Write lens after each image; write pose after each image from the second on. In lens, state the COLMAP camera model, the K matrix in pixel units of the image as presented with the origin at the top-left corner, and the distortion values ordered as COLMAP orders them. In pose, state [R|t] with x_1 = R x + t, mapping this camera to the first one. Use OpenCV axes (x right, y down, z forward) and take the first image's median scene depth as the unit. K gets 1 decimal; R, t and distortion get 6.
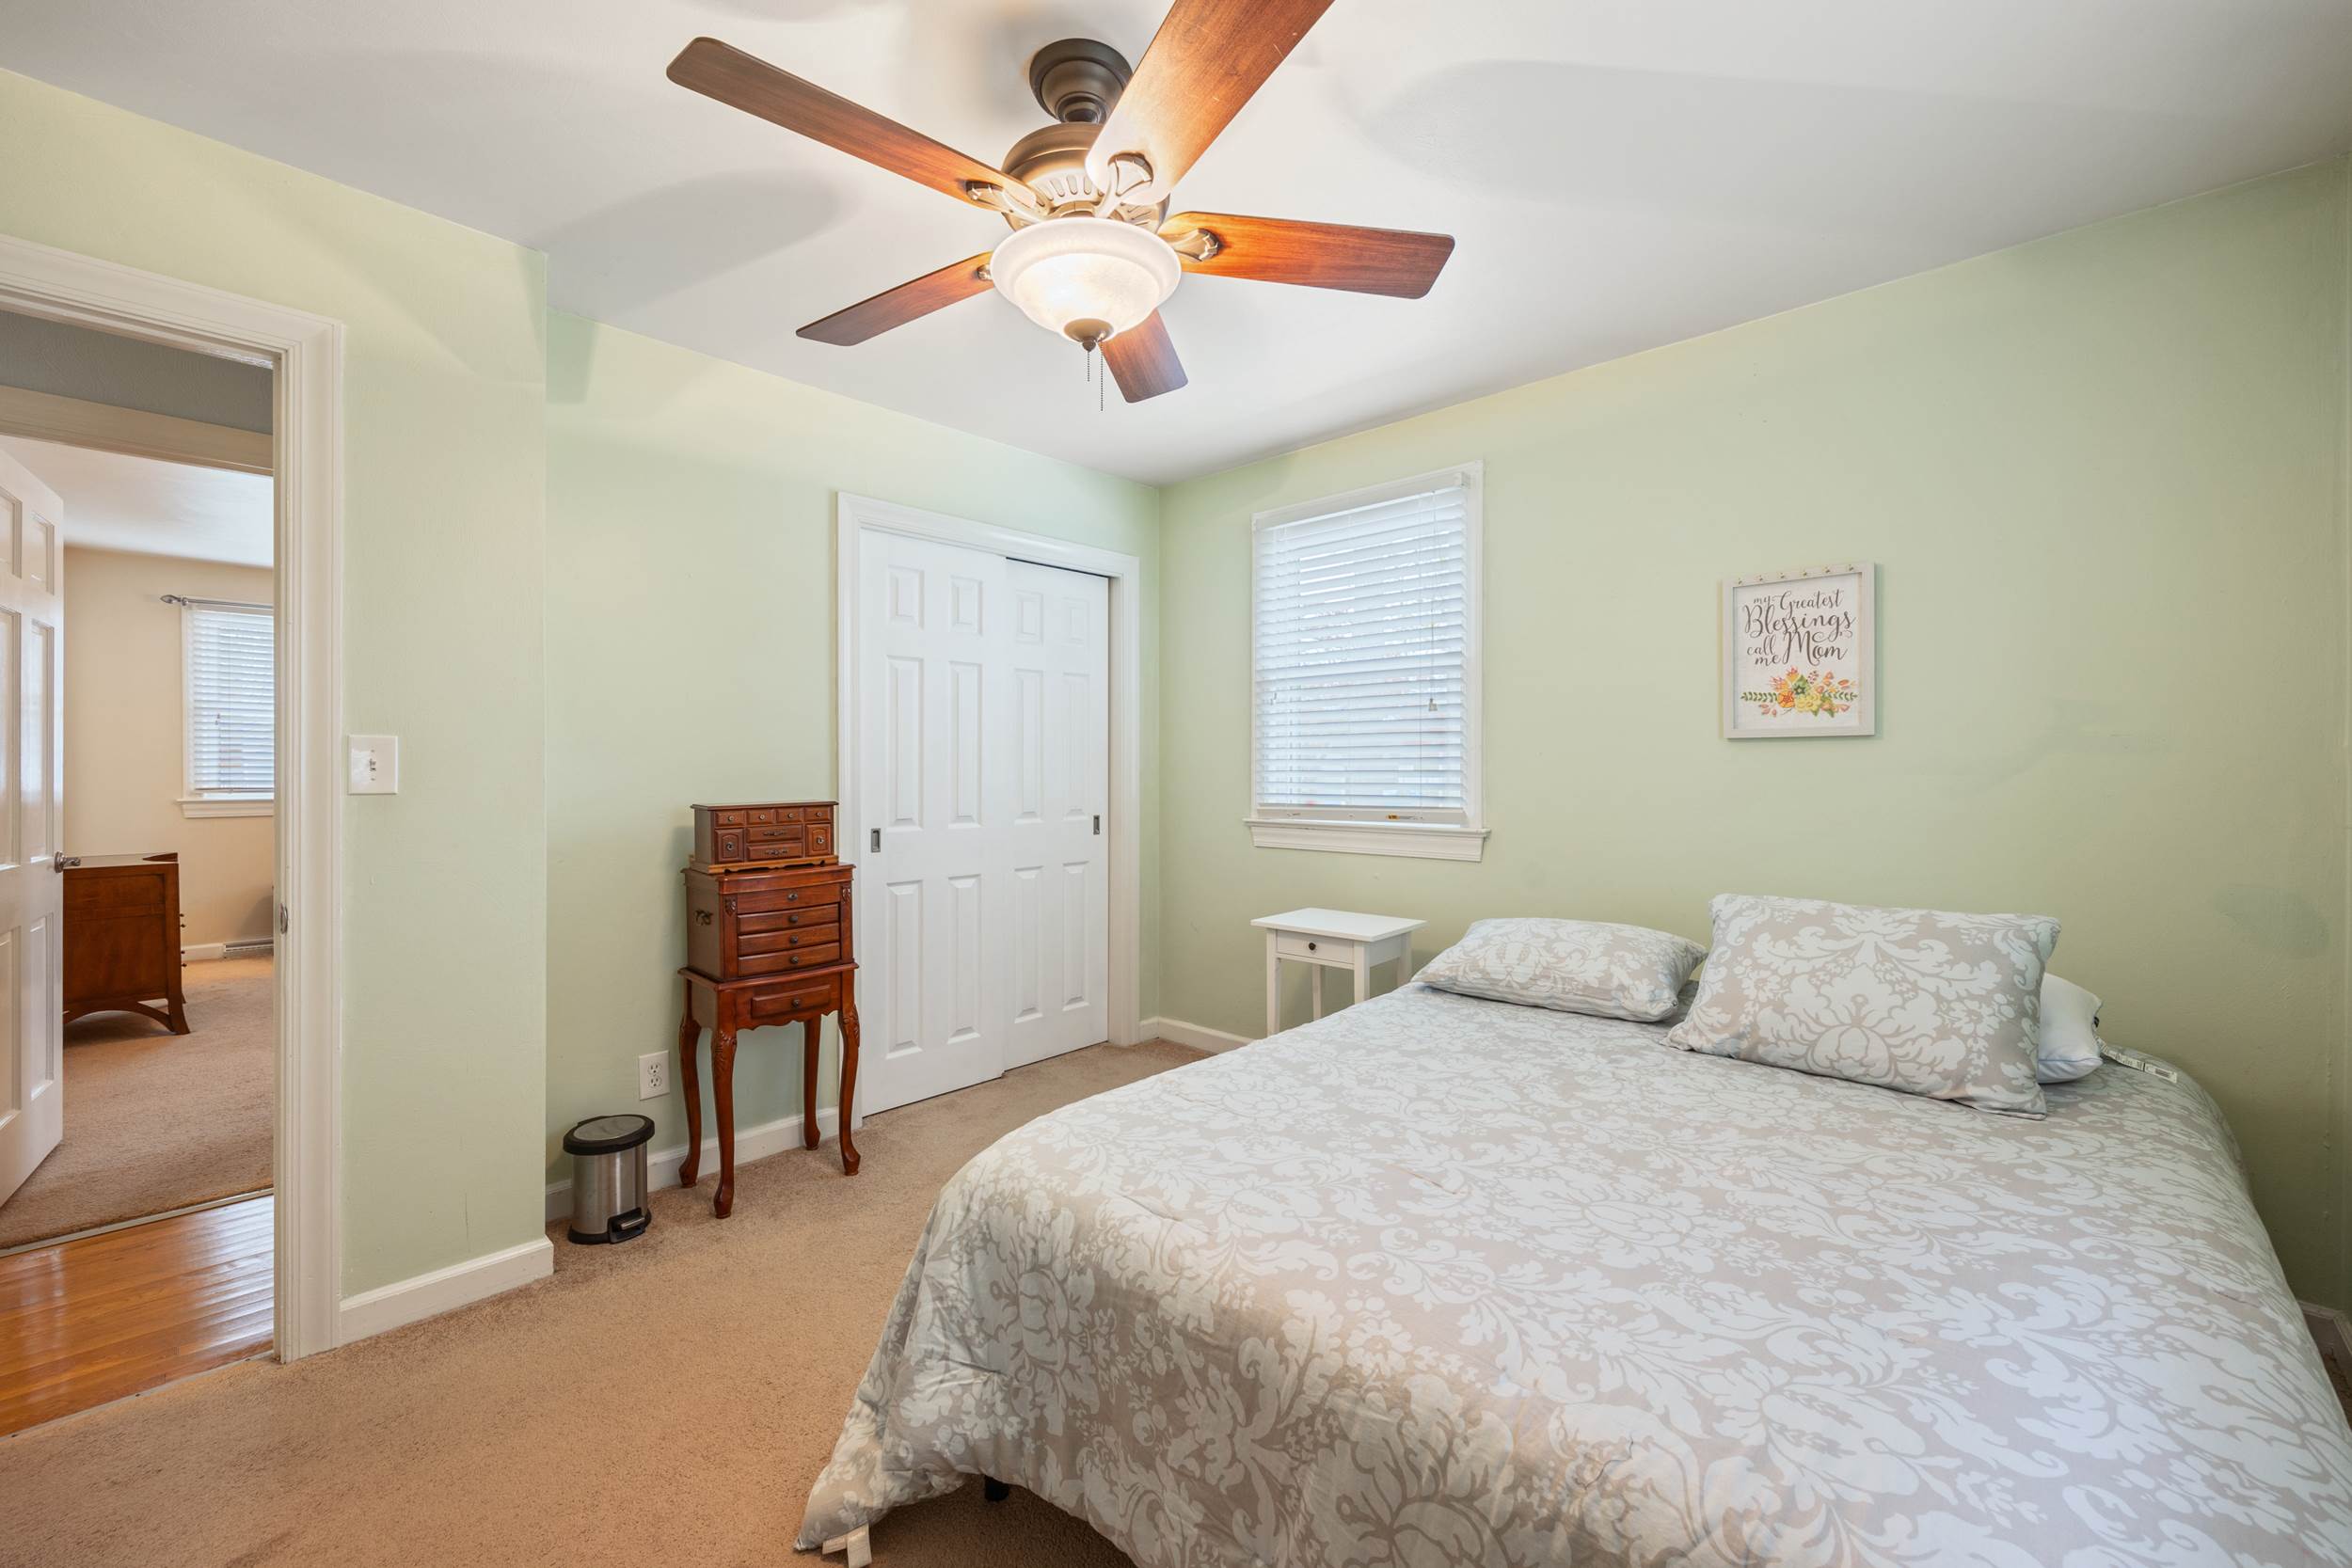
lens RADIAL K [[946.7, 0, 1170.4], [0, 946.7, 787.1], [0, 0, 1]] dist [-0.000795, -0.000293]
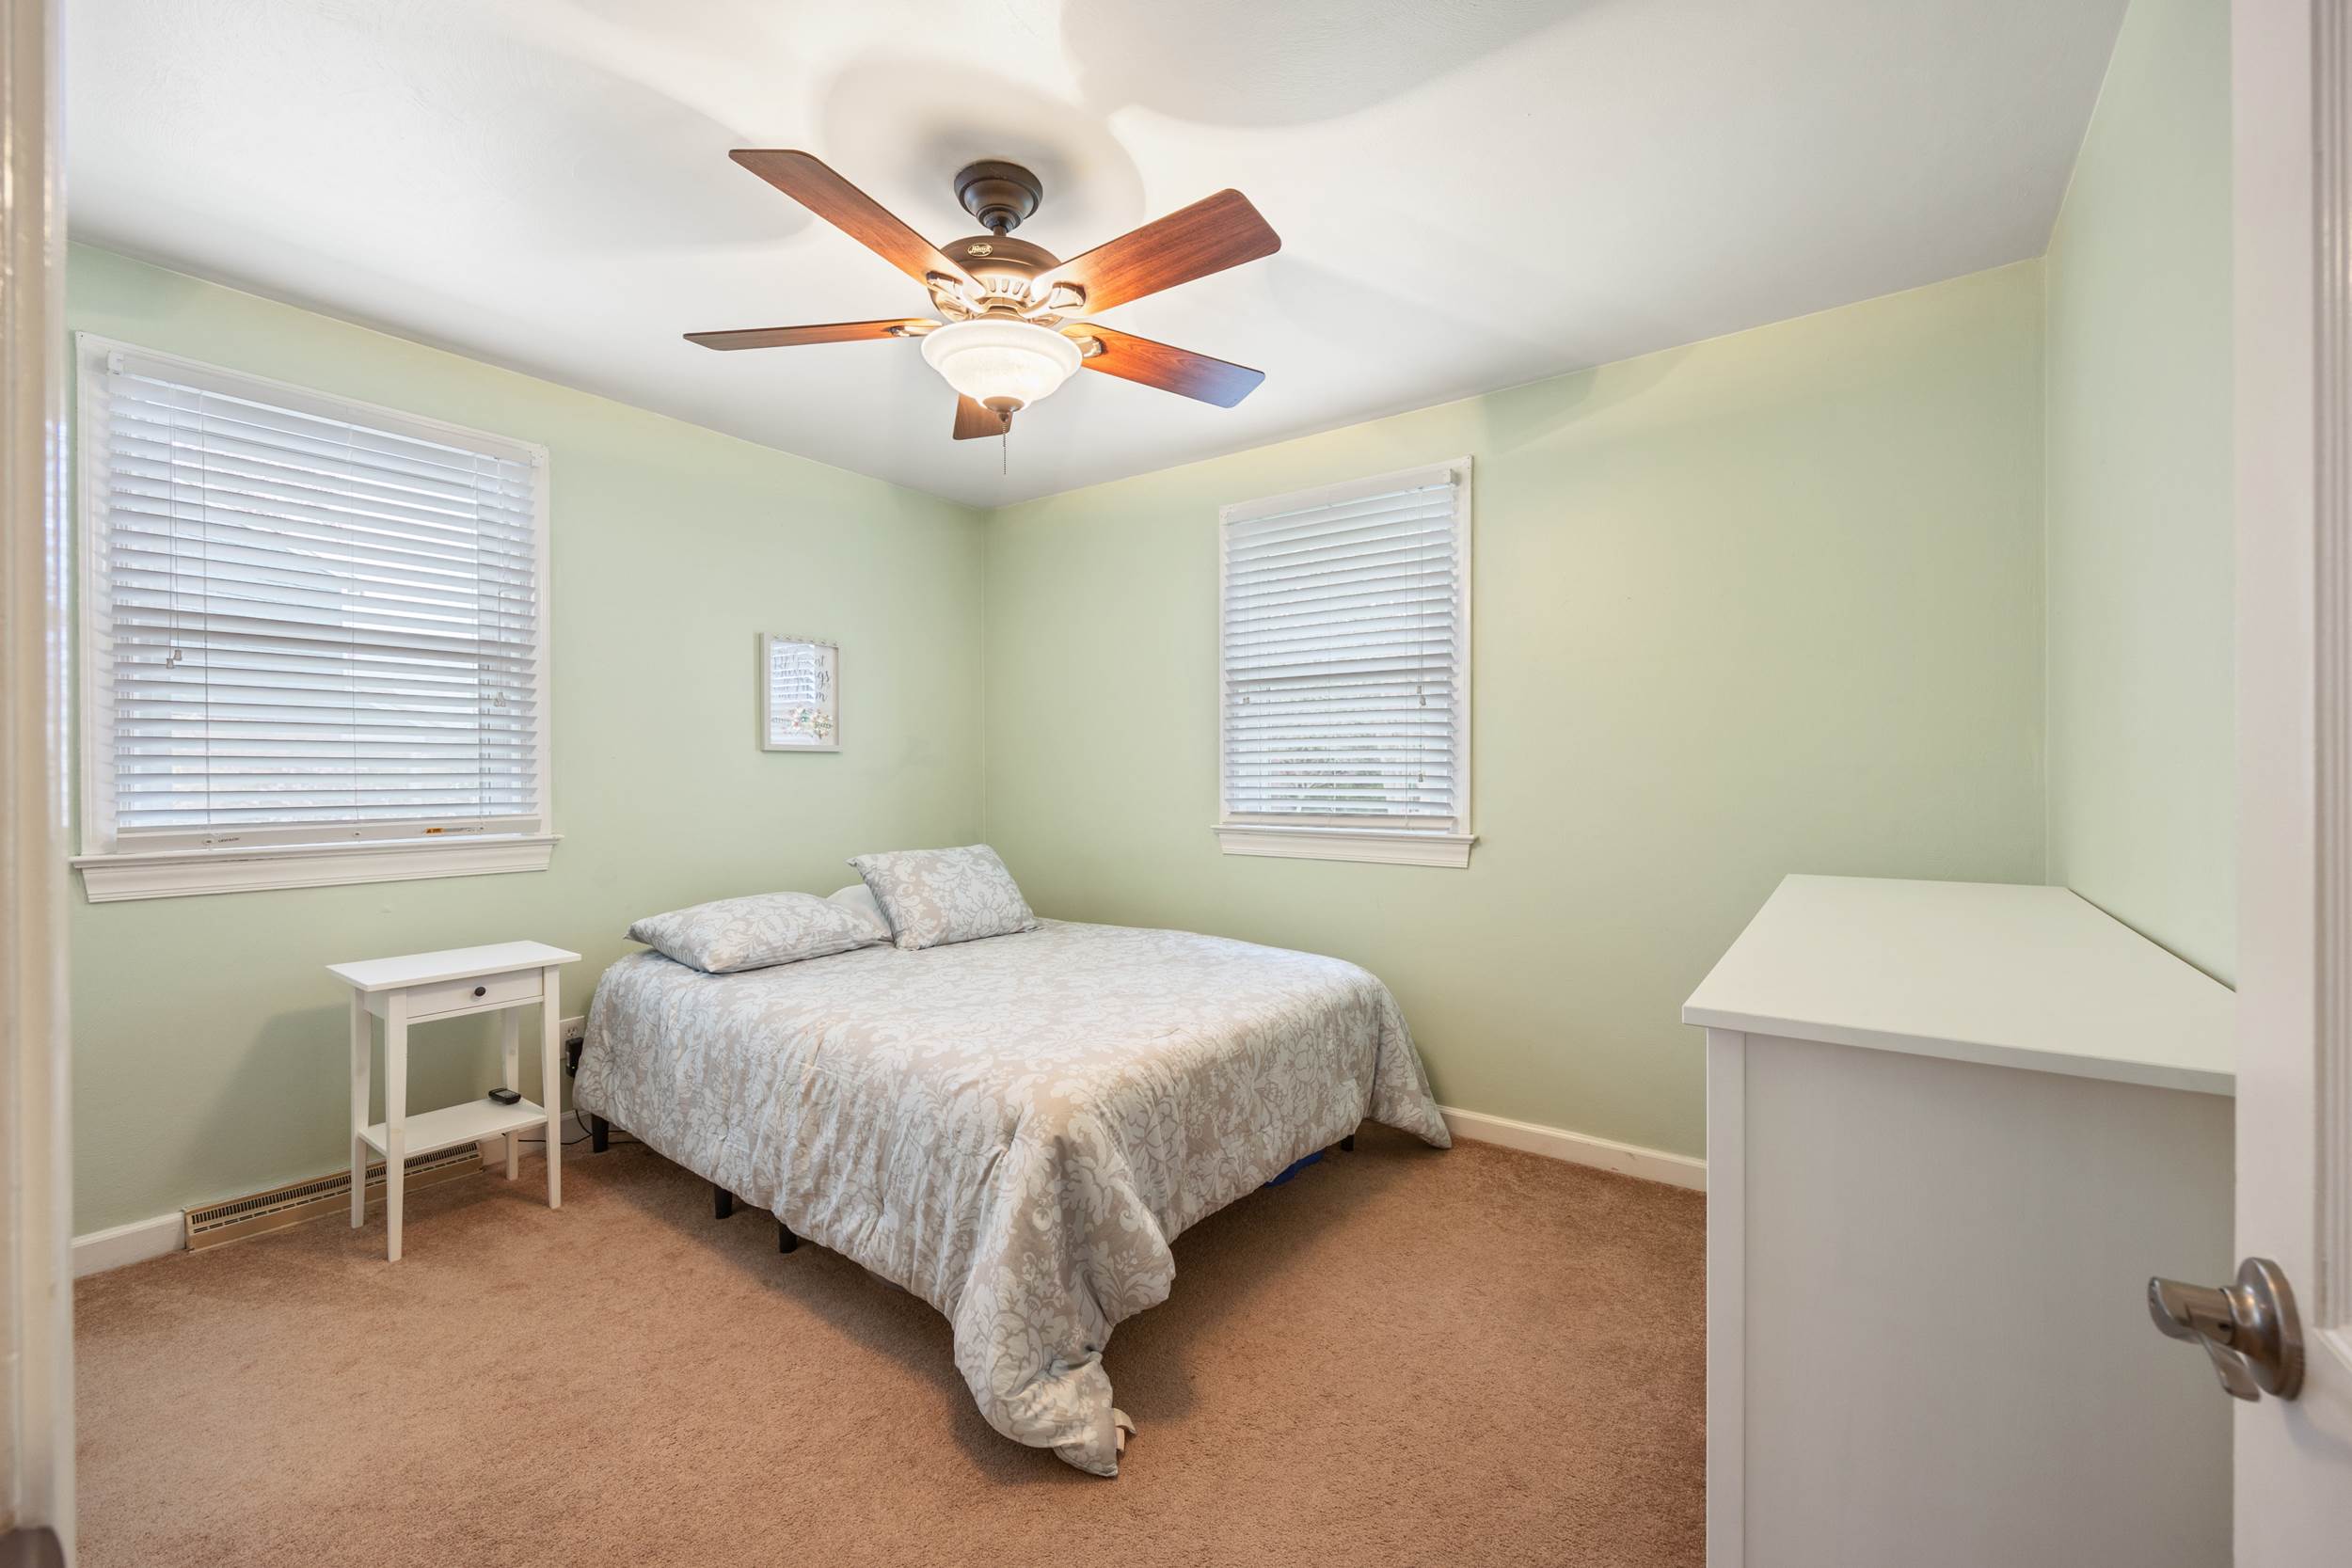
lens RADIAL K [[946.7, 0, 1170.4], [0, 946.7, 787.1], [0, 0, 1]] dist [-0.000795, -0.000293]
pose [[-0.123819, -0.011213, 0.992242, -0.943827], [0.018295, 0.999740, 0.013580, -0.007972], [-0.992136, 0.019834, -0.123581, 0.669785]]
